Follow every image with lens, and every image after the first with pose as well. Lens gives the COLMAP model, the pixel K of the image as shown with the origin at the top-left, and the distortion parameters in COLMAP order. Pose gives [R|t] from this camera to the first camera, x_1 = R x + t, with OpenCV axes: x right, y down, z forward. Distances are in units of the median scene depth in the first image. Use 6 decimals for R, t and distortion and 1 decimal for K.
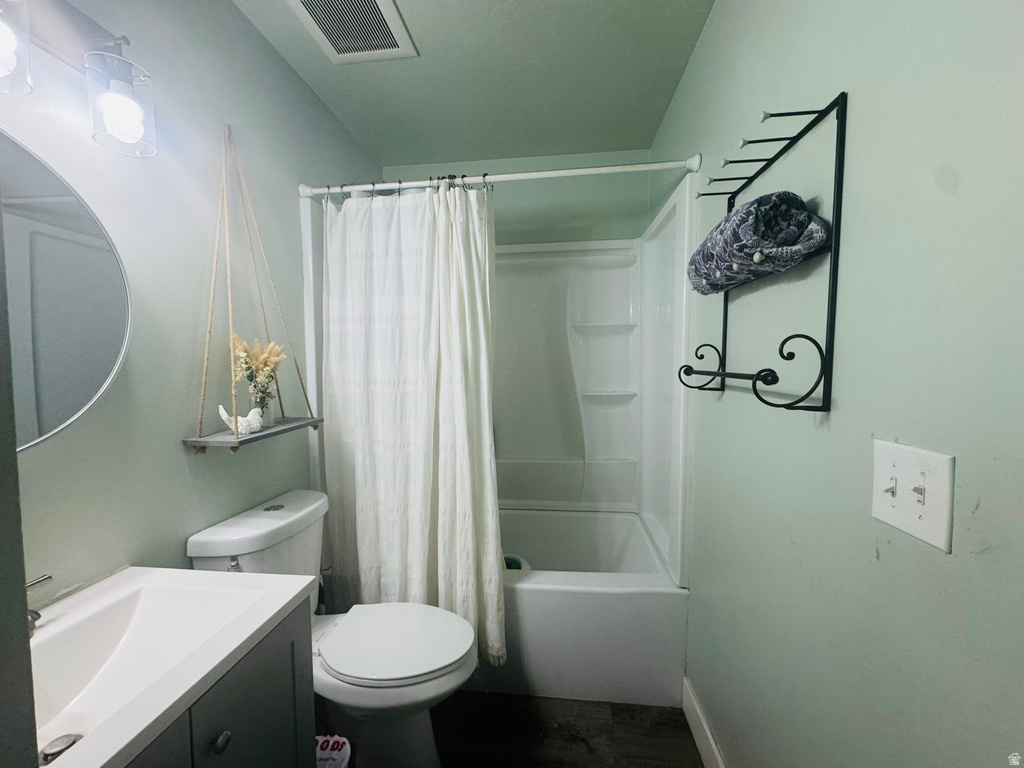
lens RADIAL K [[407.9, 0, 511.0], [0, 407.9, 382.9], [0, 0, 1]] dist [-0.003166, 0.000360]
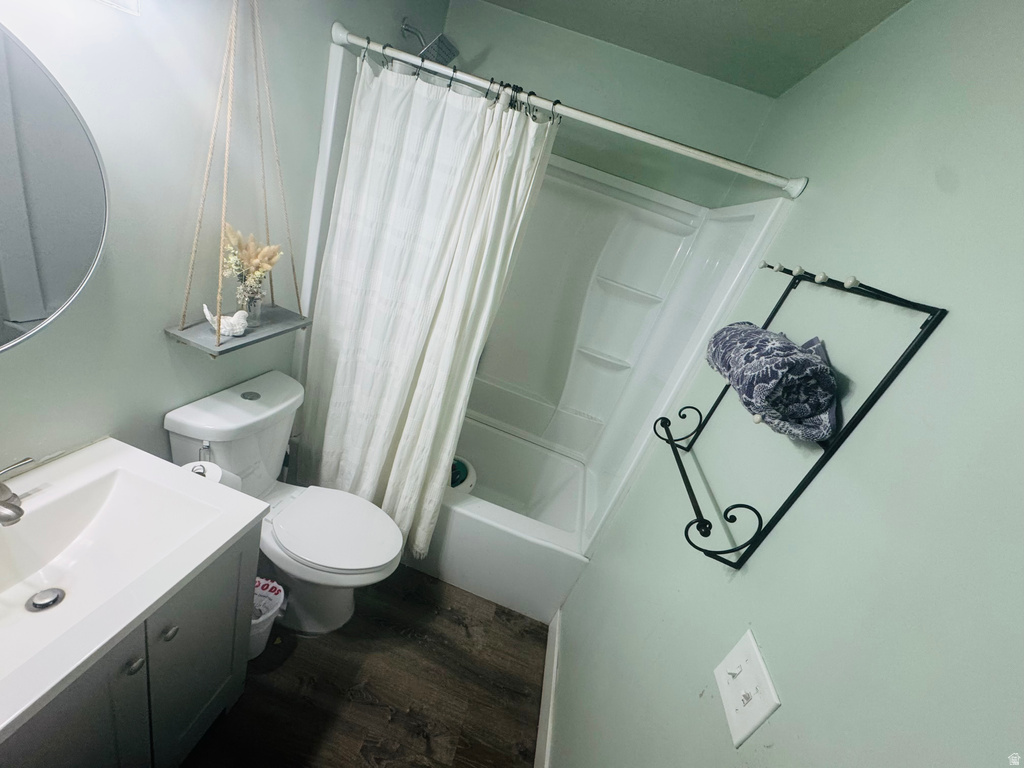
lens RADIAL K [[407.9, 0, 511.4], [0, 407.9, 382.6], [0, 0, 1]] dist [-0.003166, 0.000360]
pose [[0.942577, 0.329494, 0.054605, -0.009547], [-0.328046, 0.882646, 0.336632, -0.270212], [0.062721, -0.335215, 0.940052, 0.050356]]
